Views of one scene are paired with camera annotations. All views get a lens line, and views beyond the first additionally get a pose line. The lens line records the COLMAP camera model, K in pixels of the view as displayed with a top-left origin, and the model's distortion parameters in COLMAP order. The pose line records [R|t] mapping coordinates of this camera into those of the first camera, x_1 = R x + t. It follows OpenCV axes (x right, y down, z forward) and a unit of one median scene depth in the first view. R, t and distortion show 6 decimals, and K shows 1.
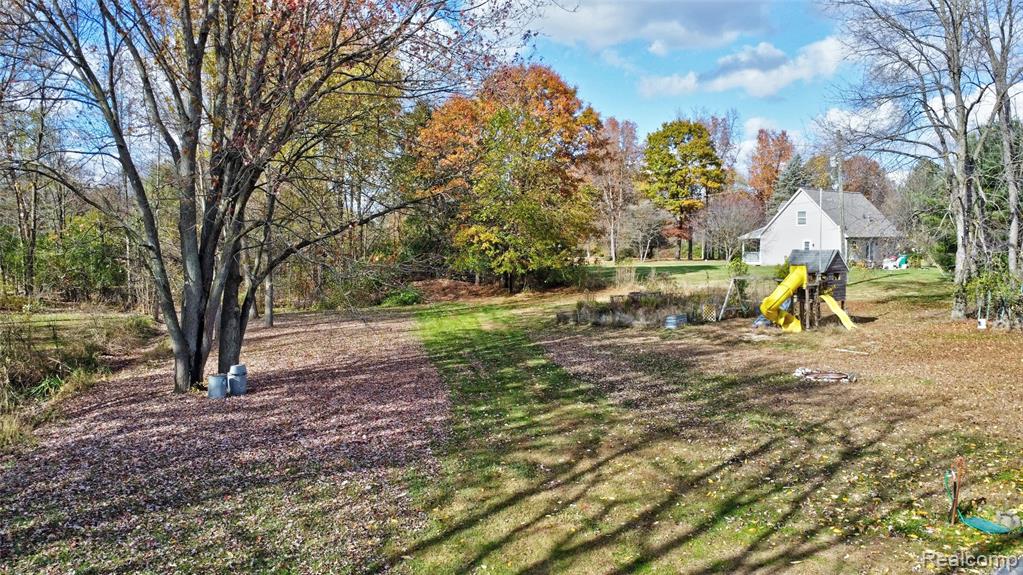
lens RADIAL K [[714.3, 0, 516.9], [0, 714.3, 293.0], [0, 0, 1]] dist [-0.005202, -0.040101]
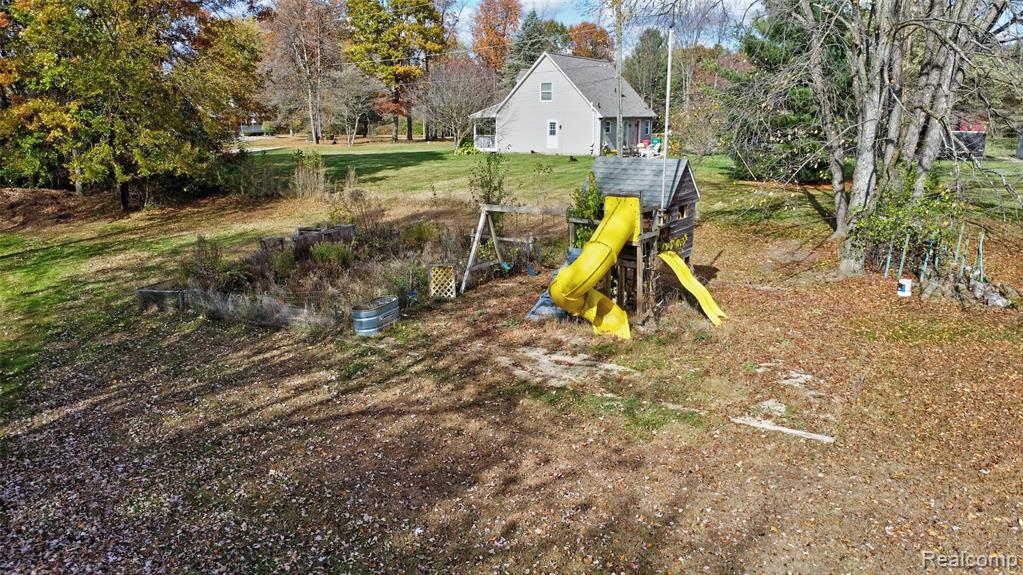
lens RADIAL K [[714.3, 0, 516.9], [0, 714.3, 293.0], [0, 0, 1]] dist [-0.005202, -0.040101]
pose [[0.928369, -0.085135, 0.361779, 0.082168], [0.020888, 0.983824, 0.177916, -0.033794], [-0.371073, -0.157614, 0.915130, 0.316866]]
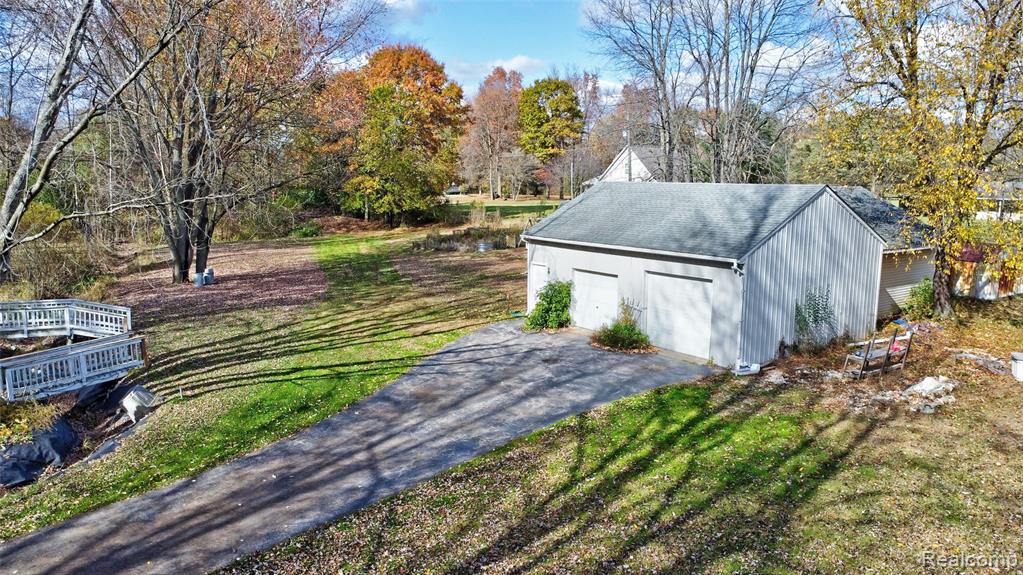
lens RADIAL K [[714.3, 0, 516.9], [0, 714.3, 293.0], [0, 0, 1]] dist [-0.005202, -0.040101]
pose [[0.992349, -0.007932, 0.123210, 0.059694], [-0.003500, 0.995726, 0.092293, -0.002353], [-0.123416, -0.092019, 0.988080, -0.329690]]
